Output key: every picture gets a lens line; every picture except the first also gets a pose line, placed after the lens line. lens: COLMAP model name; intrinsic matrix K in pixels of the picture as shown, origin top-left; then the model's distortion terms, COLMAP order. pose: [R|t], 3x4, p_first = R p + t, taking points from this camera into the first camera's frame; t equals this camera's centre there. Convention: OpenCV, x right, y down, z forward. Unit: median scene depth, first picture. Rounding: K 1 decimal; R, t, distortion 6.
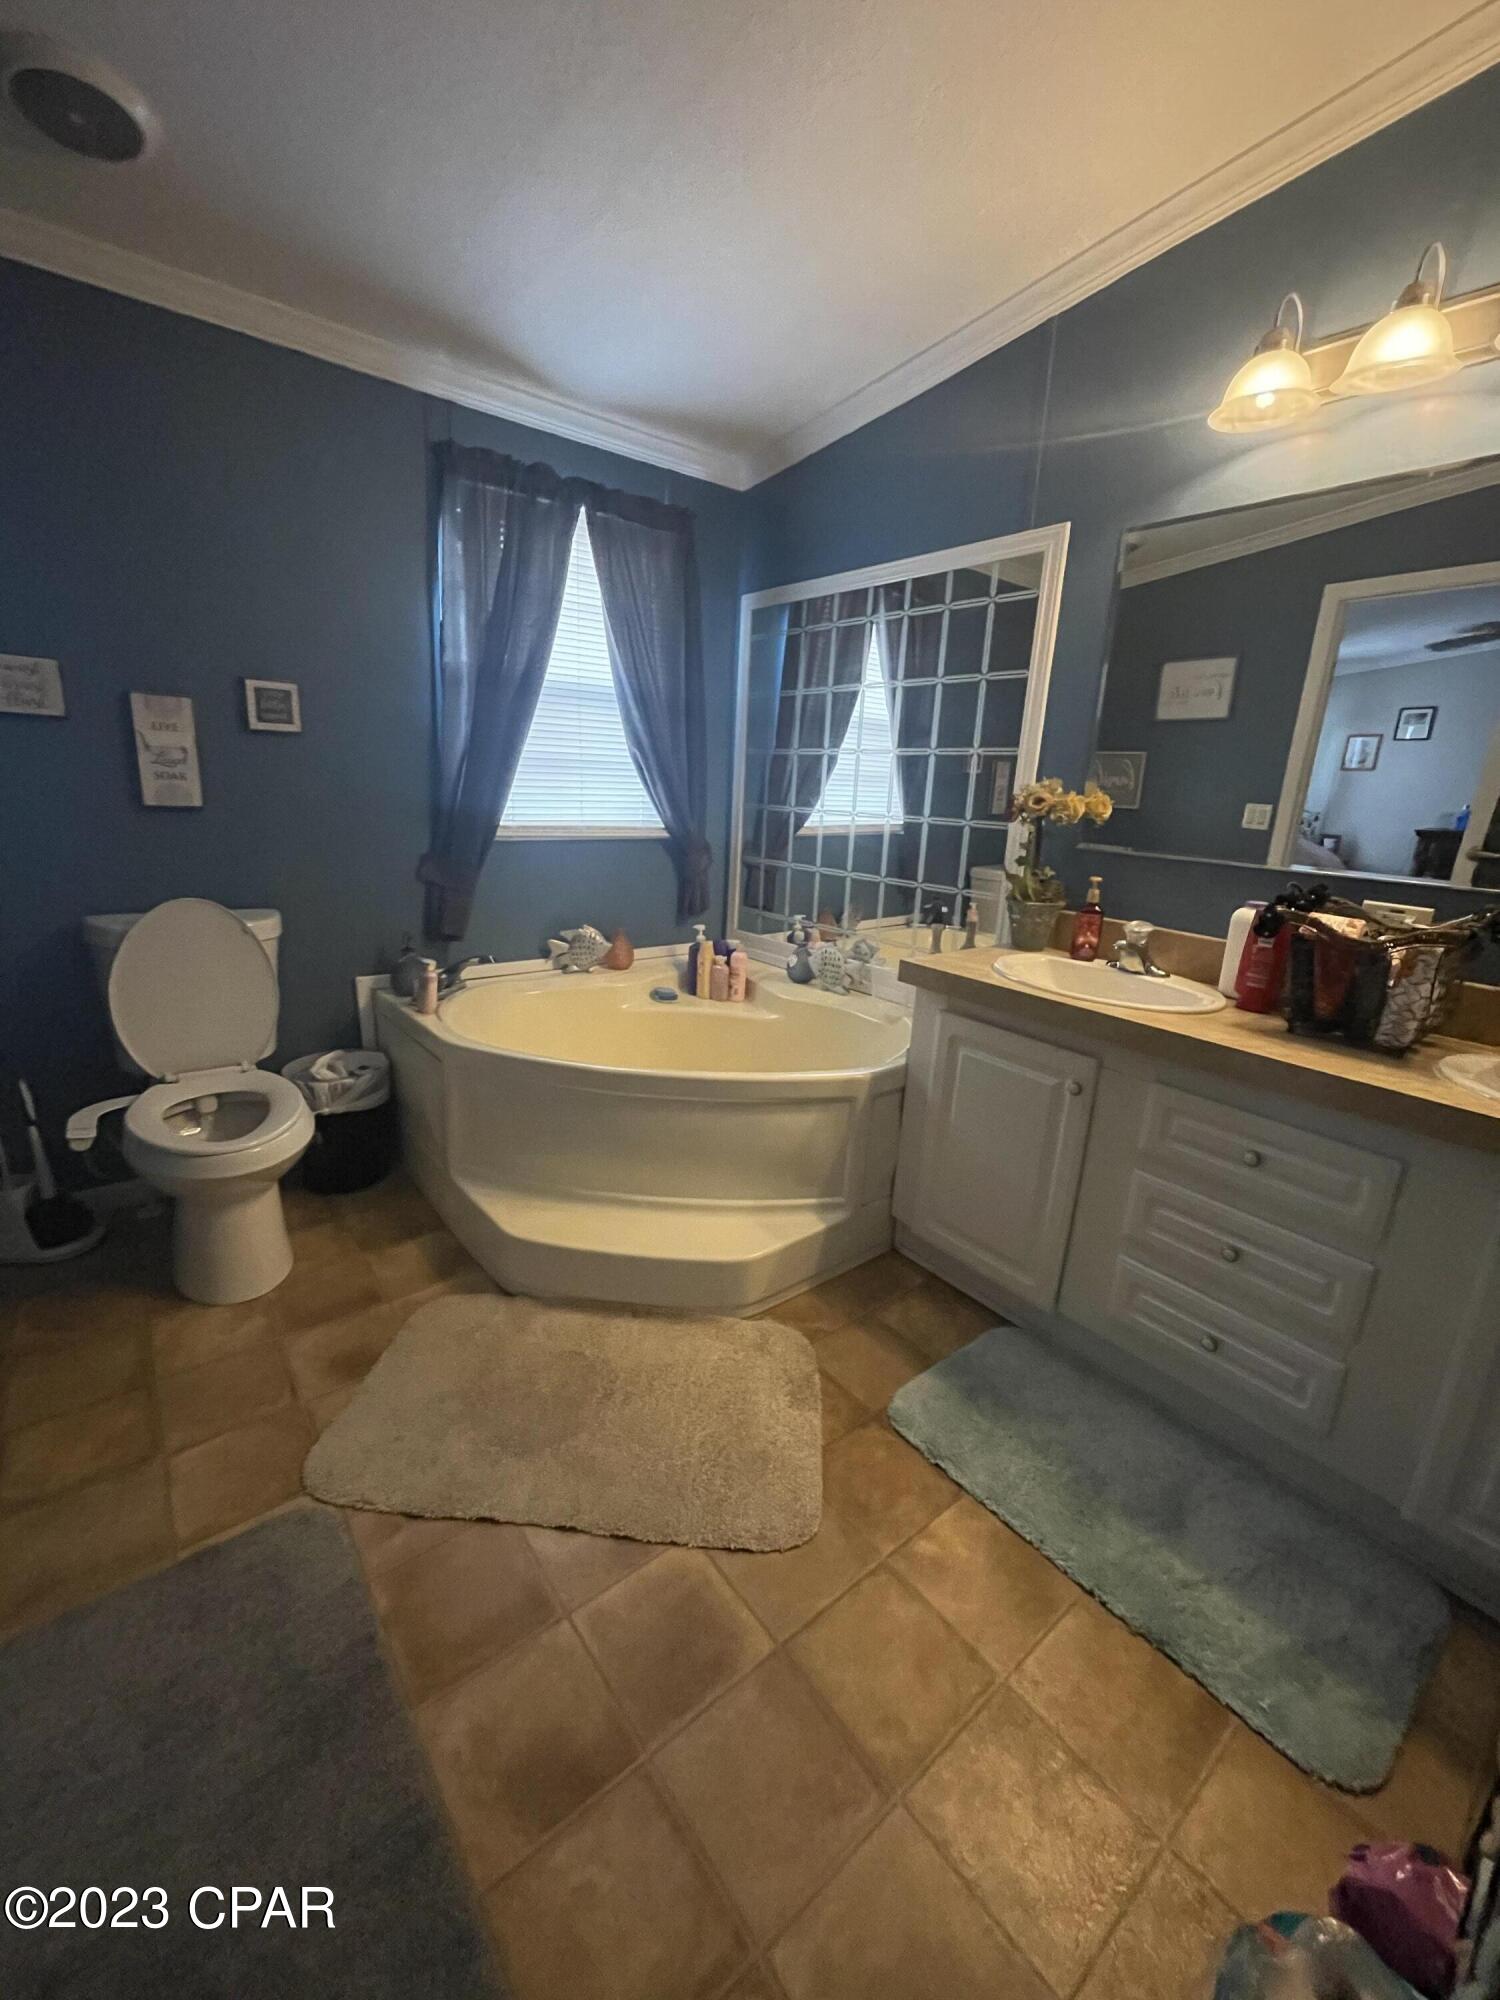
lens RADIAL K [[804.9, 0, 746.5], [0, 804.9, 1001.7], [0, 0, 1]] dist [-0.004295, 0.000396]
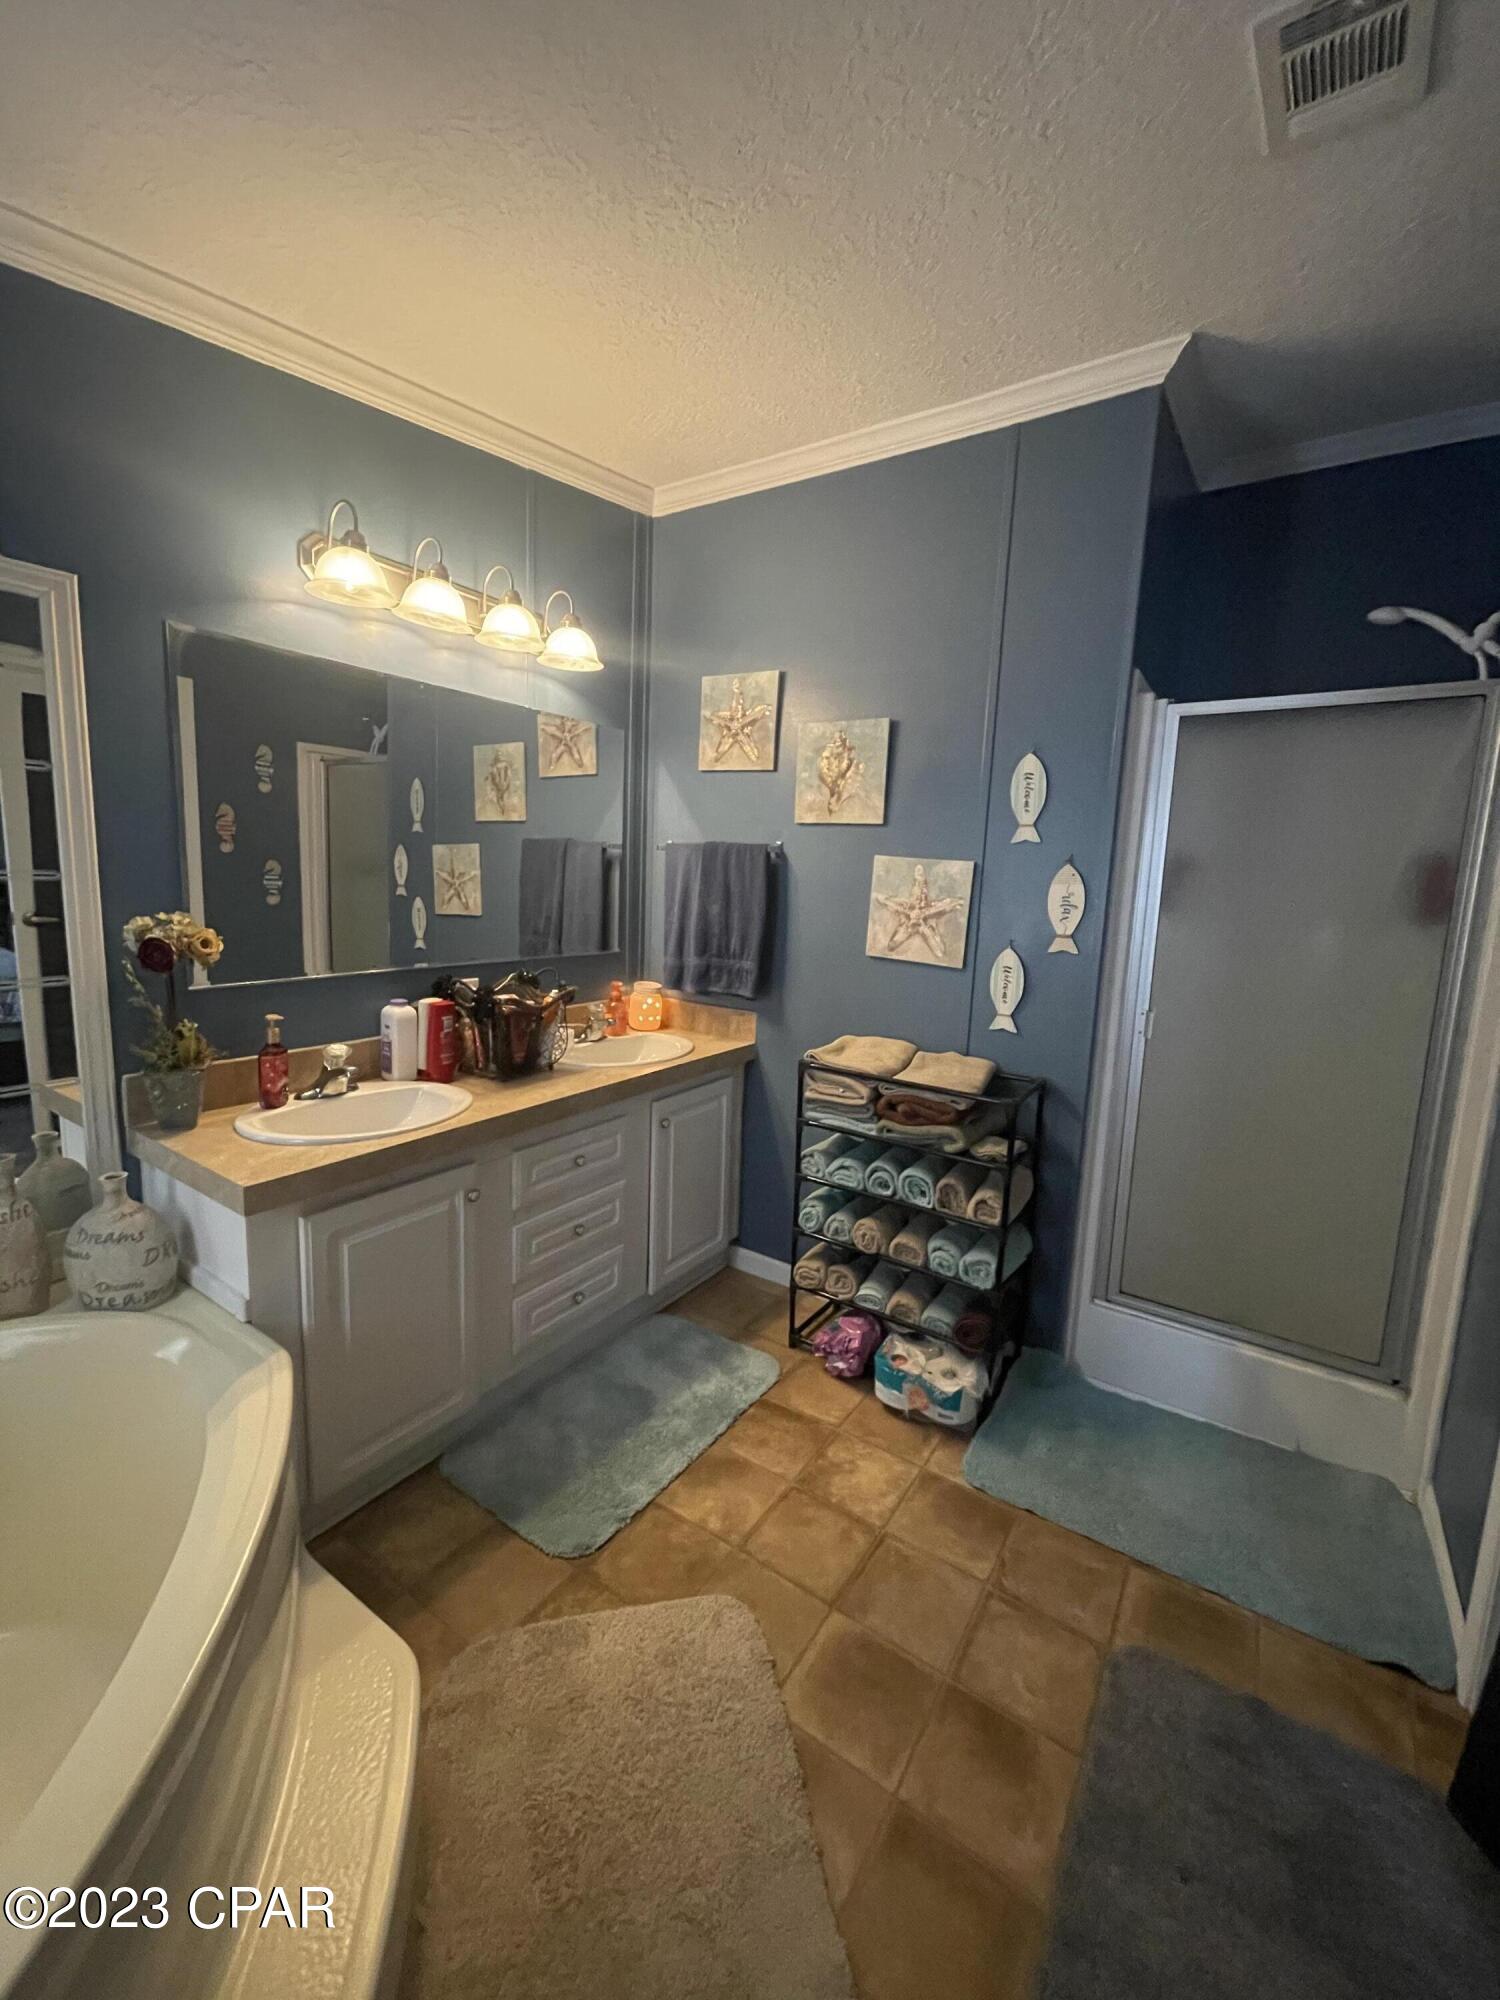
lens RADIAL K [[804.9, 0, 744.3], [0, 804.9, 991.4], [0, 0, 1]] dist [-0.004295, 0.000396]
pose [[-0.294177, -0.199445, 0.934709, -0.851461], [0.206260, 0.941690, 0.265850, -0.468501], [-0.933229, 0.271000, -0.235886, 1.066378]]
